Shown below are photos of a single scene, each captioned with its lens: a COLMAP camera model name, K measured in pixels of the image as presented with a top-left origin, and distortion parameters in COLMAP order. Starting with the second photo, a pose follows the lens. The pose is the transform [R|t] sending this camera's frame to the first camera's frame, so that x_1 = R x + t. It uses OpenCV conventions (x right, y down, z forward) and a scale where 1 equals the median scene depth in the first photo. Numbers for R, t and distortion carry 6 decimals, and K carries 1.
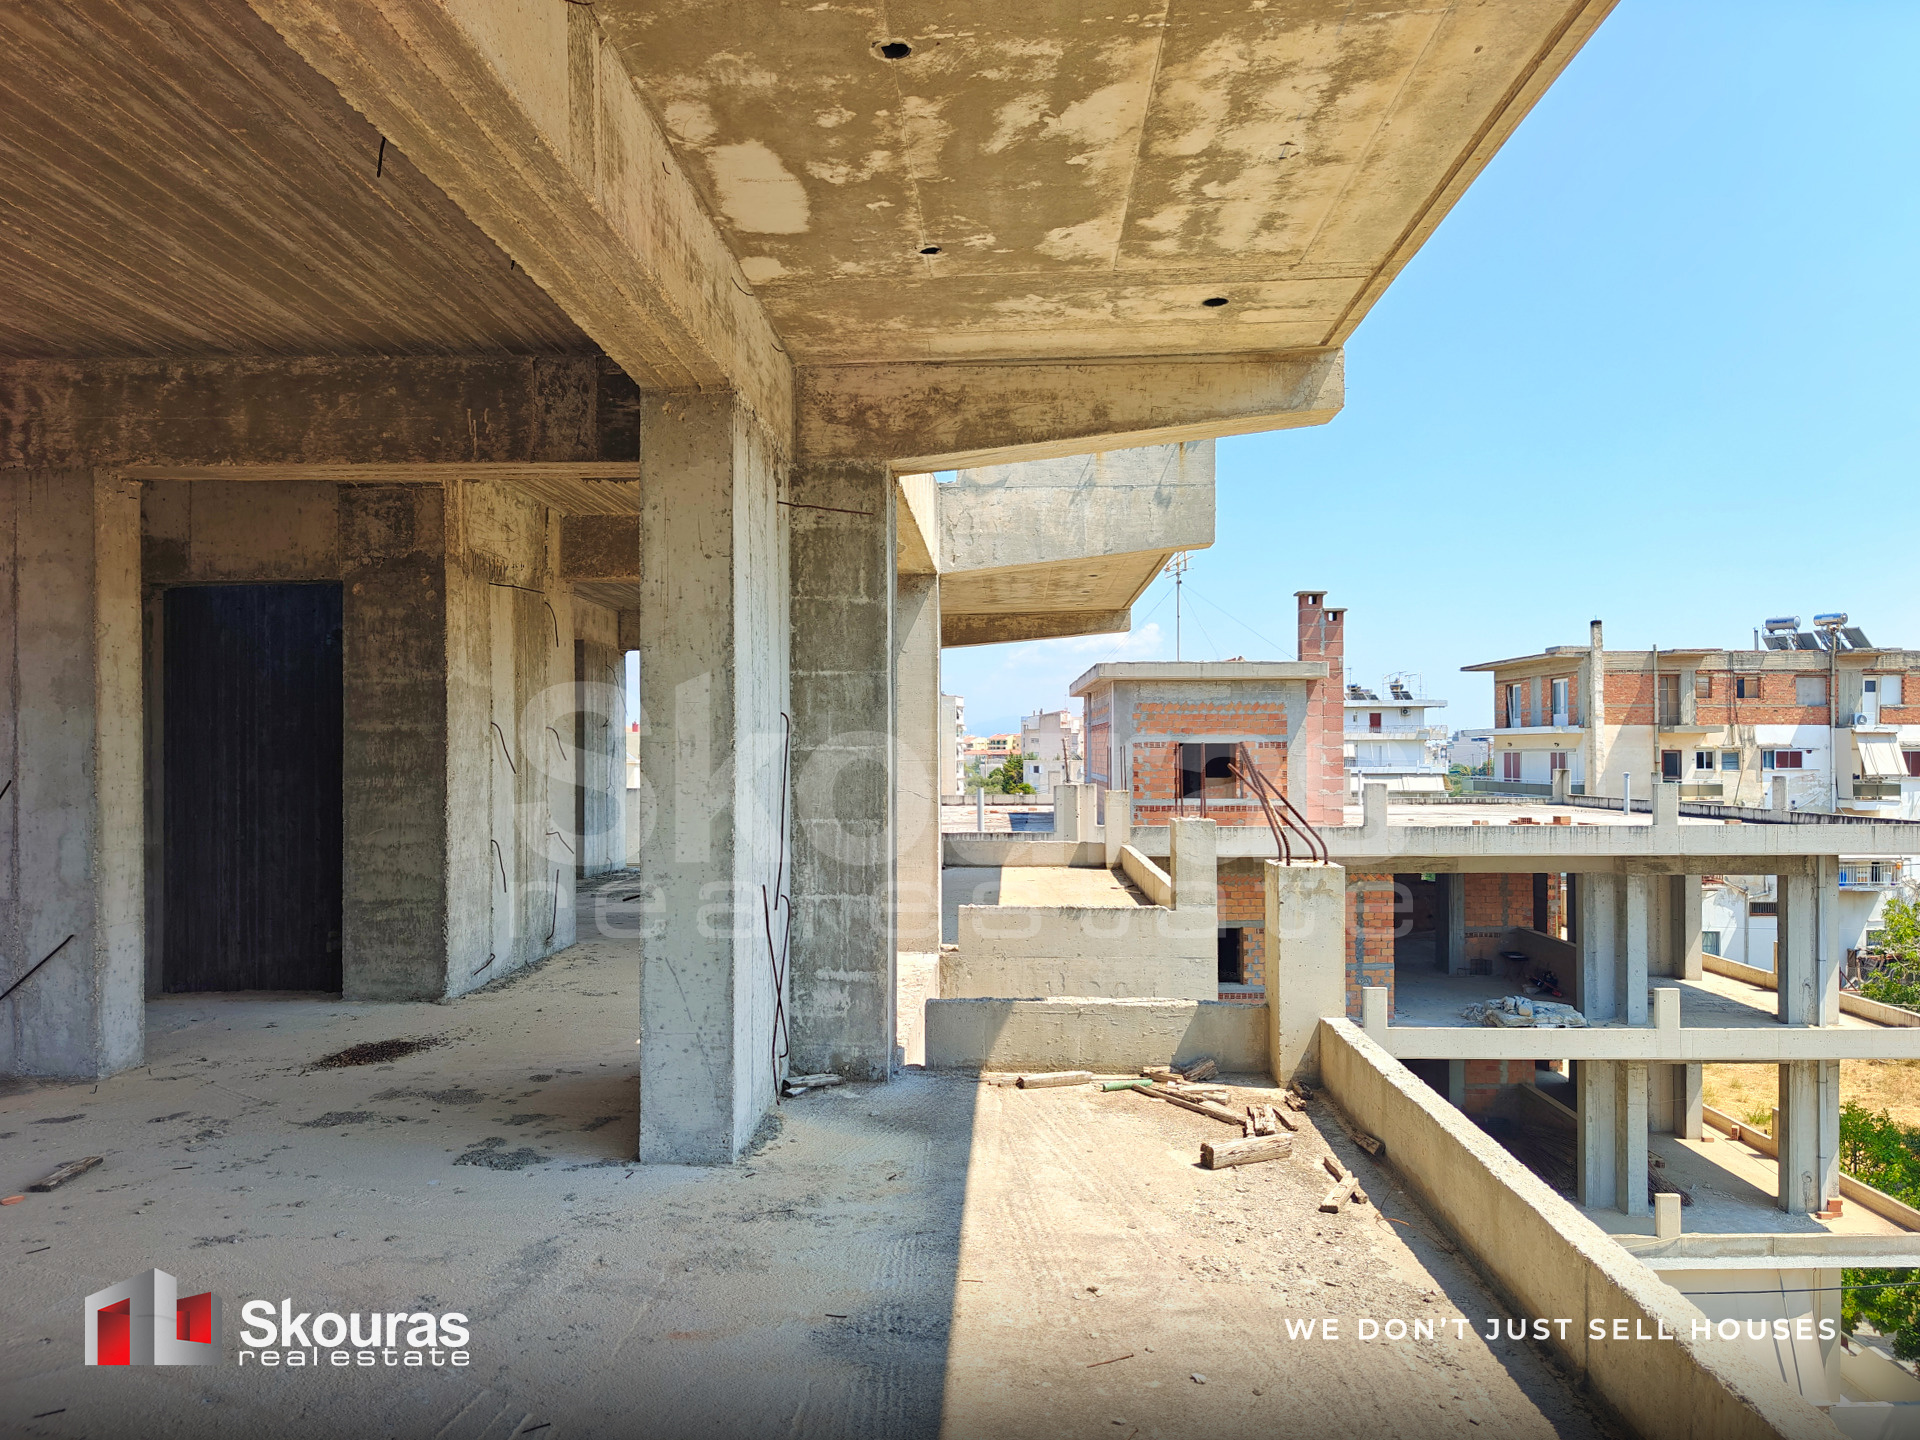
lens RADIAL K [[1335.6, 0, 961.3], [0, 1335.6, 746.6], [0, 0, 1]] dist [0.059198, -0.059366]
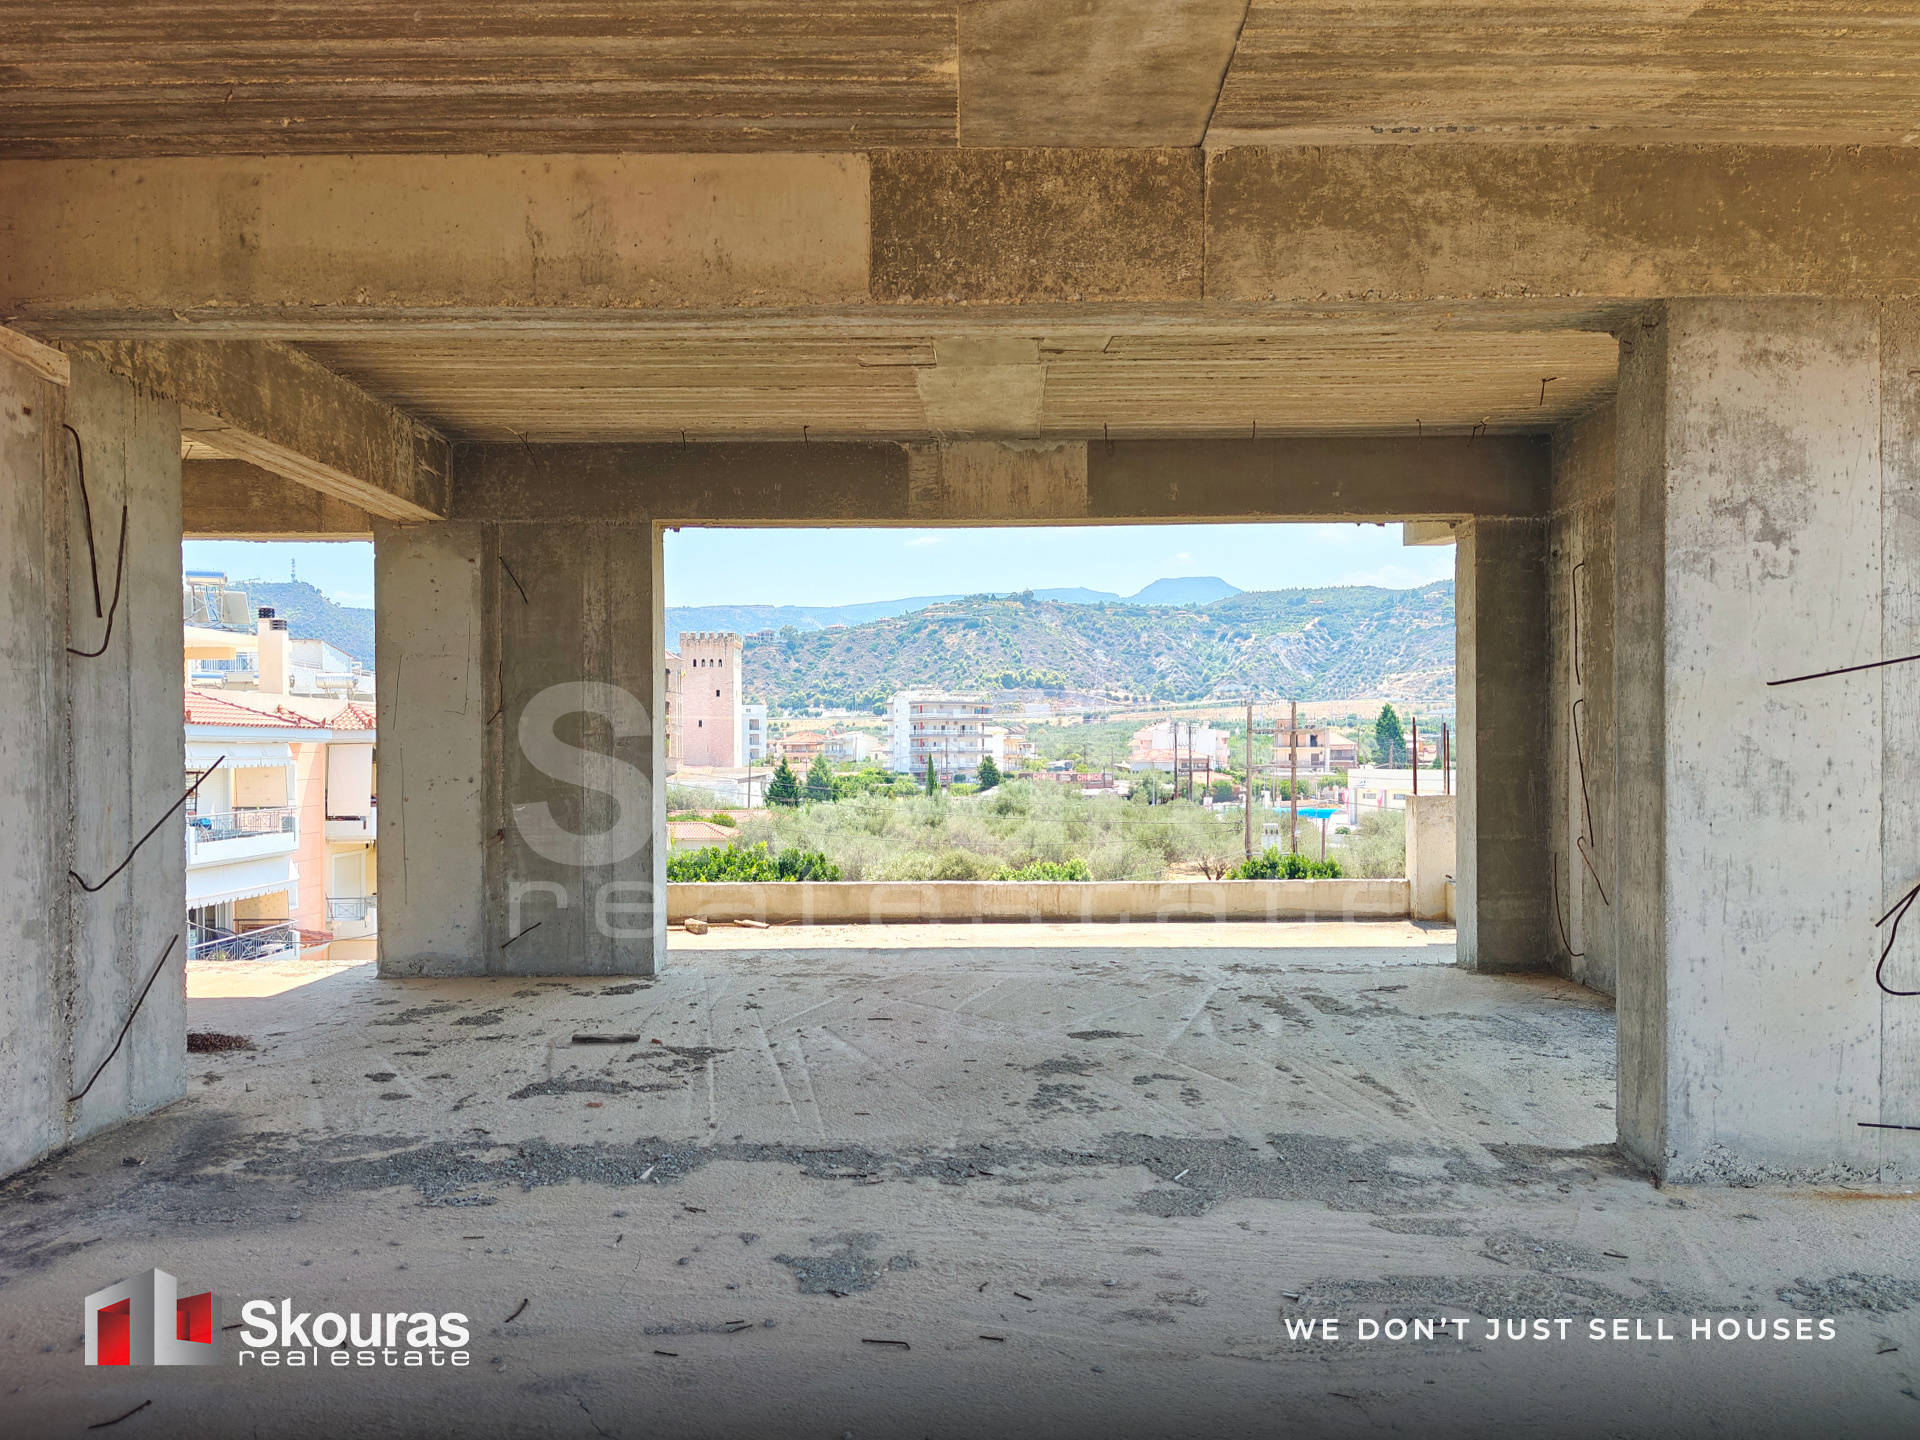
lens RADIAL K [[1343.6, 0, 960.9], [0, 1343.6, 766.6], [0, 0, 1]] dist [0.014258, 0.006708]
pose [[-0.031321, -0.008975, 0.999469, -1.537684], [0.001096, 0.999959, 0.009014, 0.023761], [-0.999509, 0.001377, -0.031310, 0.521170]]
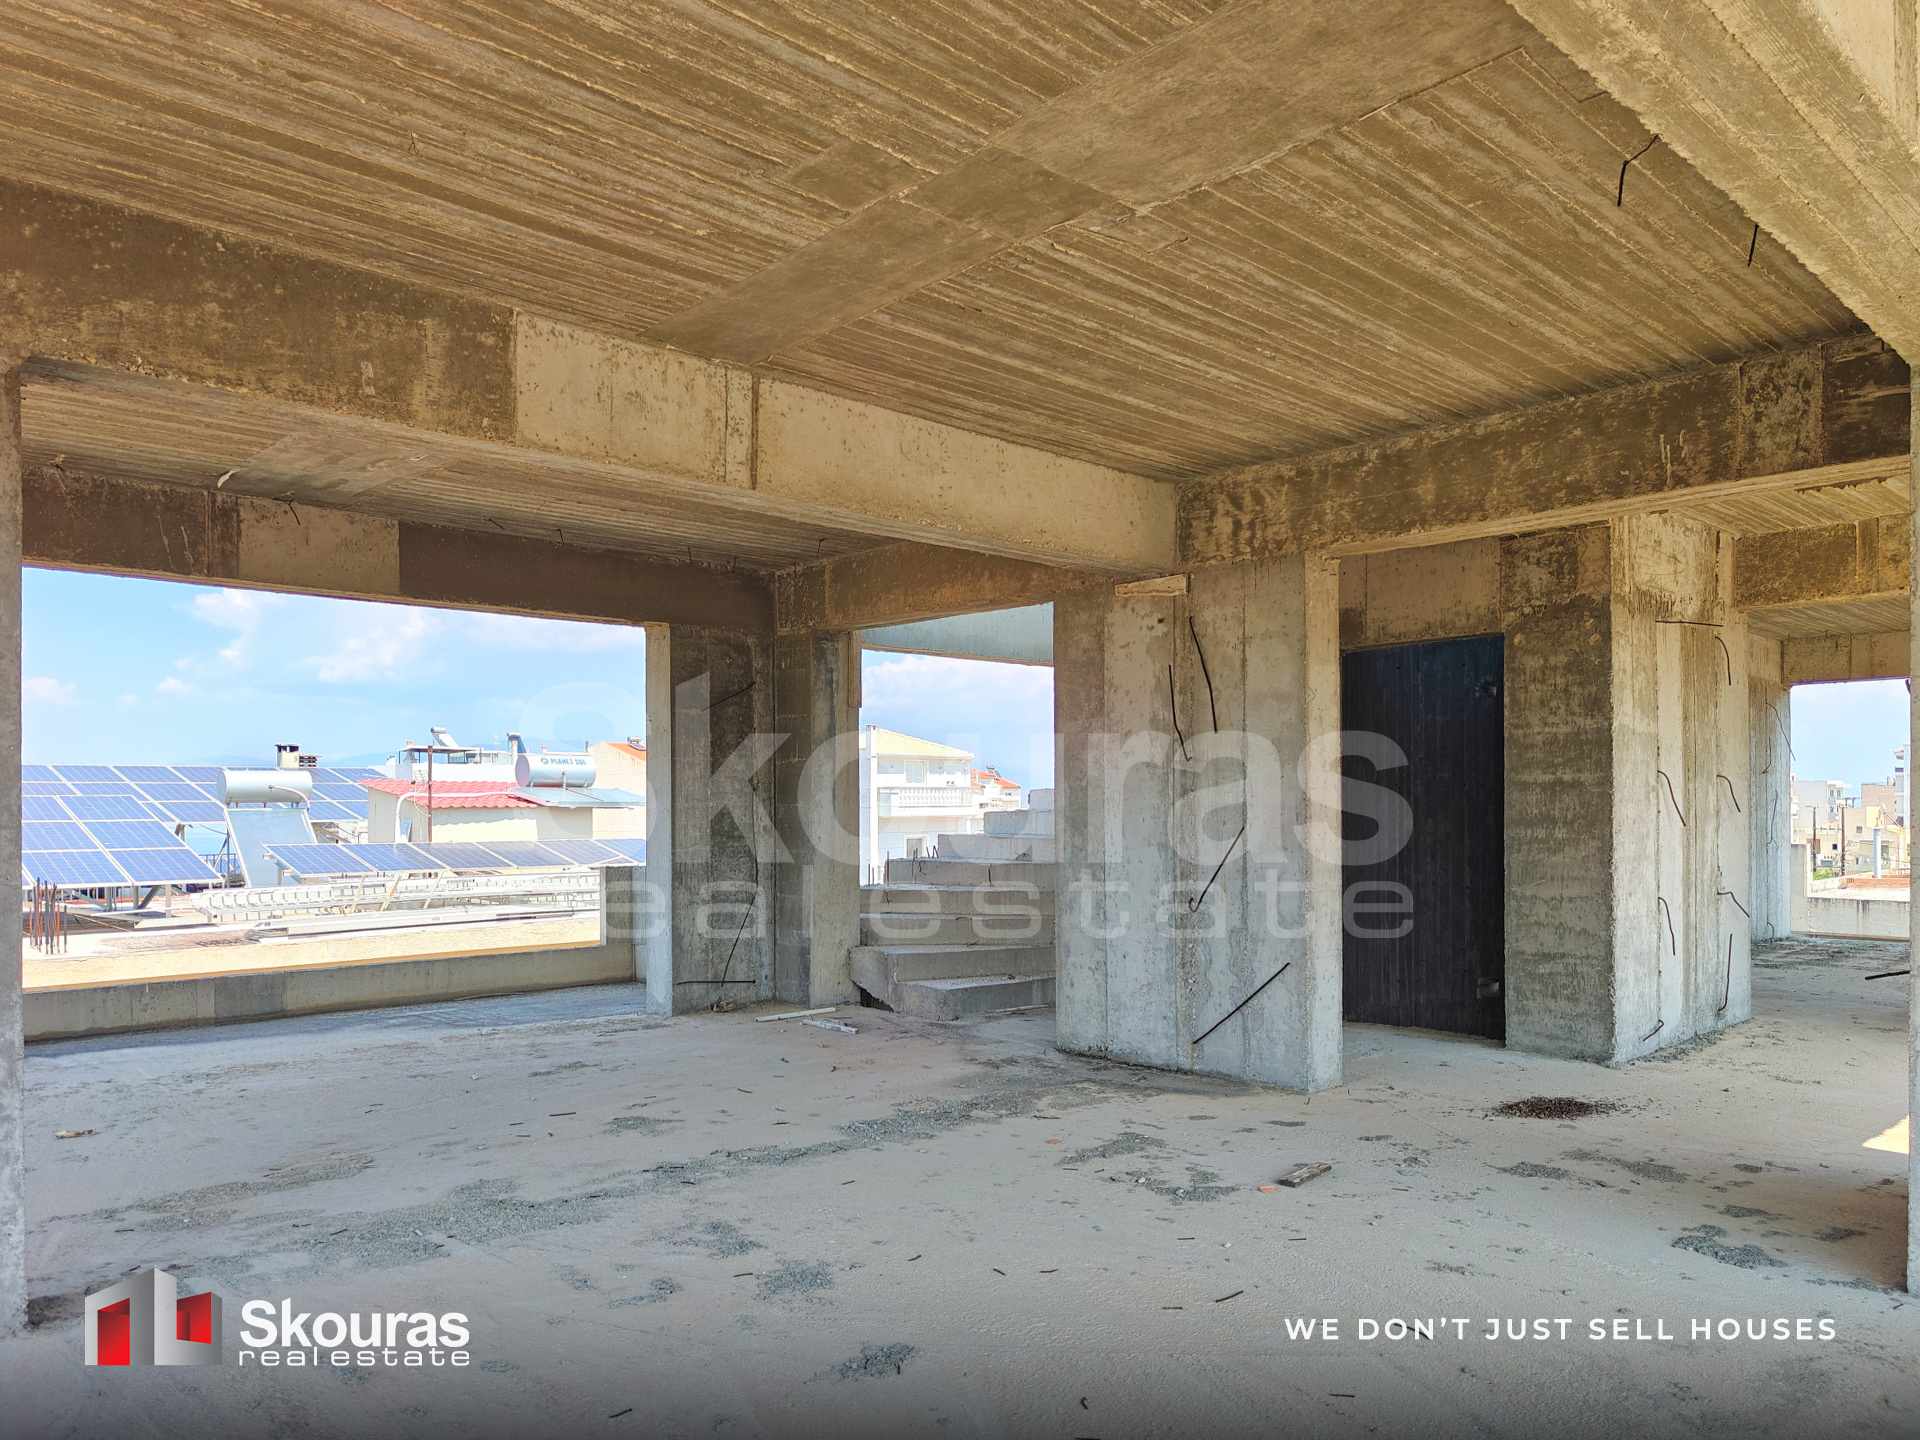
lens RADIAL K [[1352.4, 0, 959.7], [0, 1352.4, 797.4], [0, 0, 1]] dist [0.035359, -0.030106]
pose [[0.715556, -0.002206, -0.698552, -0.054191], [0.002807, 0.999996, -0.000283, -0.000975], [0.698550, -0.001758, 0.715559, -0.013728]]
